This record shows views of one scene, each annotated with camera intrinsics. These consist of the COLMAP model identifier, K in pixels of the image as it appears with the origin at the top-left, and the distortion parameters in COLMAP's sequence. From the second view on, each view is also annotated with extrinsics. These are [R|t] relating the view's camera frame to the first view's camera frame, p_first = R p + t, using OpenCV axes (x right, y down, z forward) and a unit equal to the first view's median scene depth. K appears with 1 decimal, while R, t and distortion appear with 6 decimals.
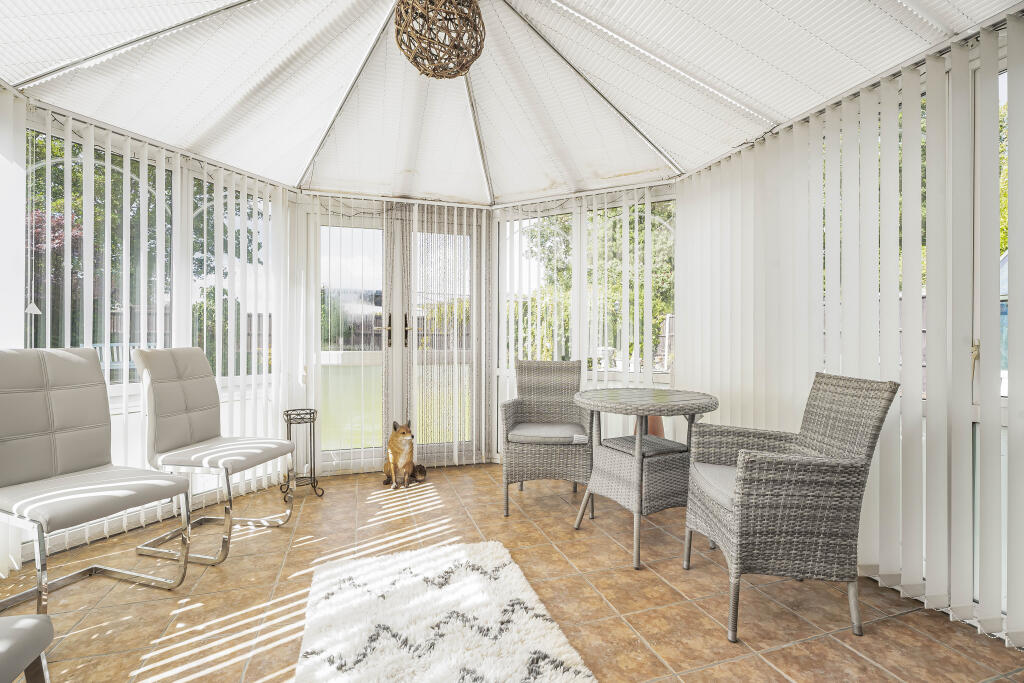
lens RADIAL K [[460.6, 0, 506.5], [0, 460.6, 340.2], [0, 0, 1]] dist [0.001312, 0.000323]
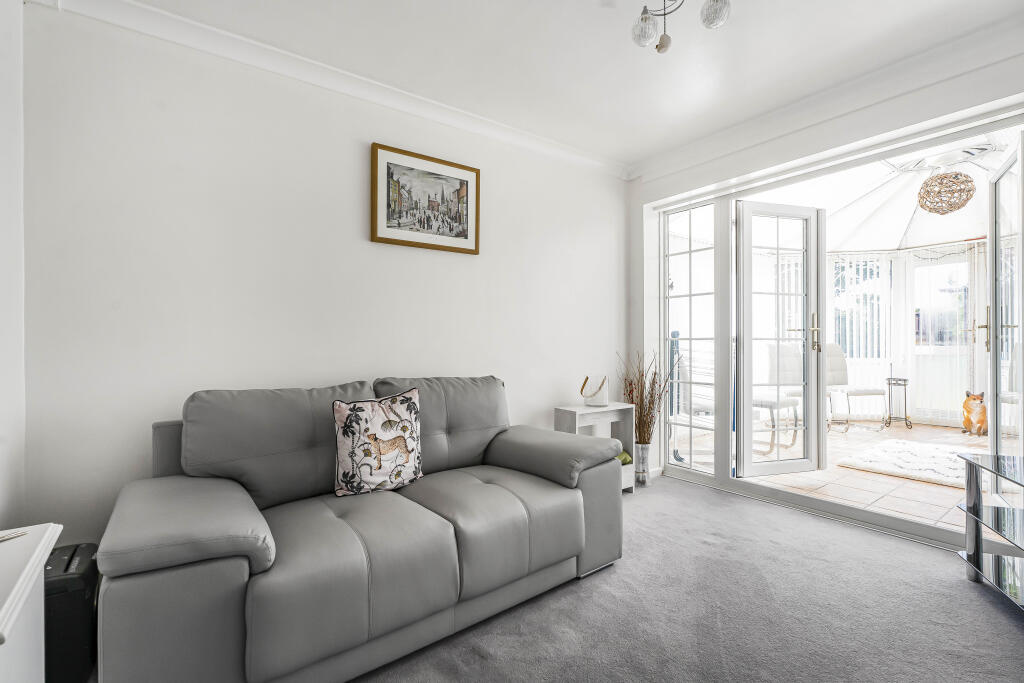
lens RADIAL K [[460.6, 0, 506.5], [0, 460.6, 340.2], [0, 0, 1]] dist [0.001312, 0.000323]
pose [[0.332665, 0.001106, -0.943044, 0.697870], [0.005998, 0.999977, 0.003289, -0.007687], [0.943026, -0.006751, 0.332651, -0.964315]]
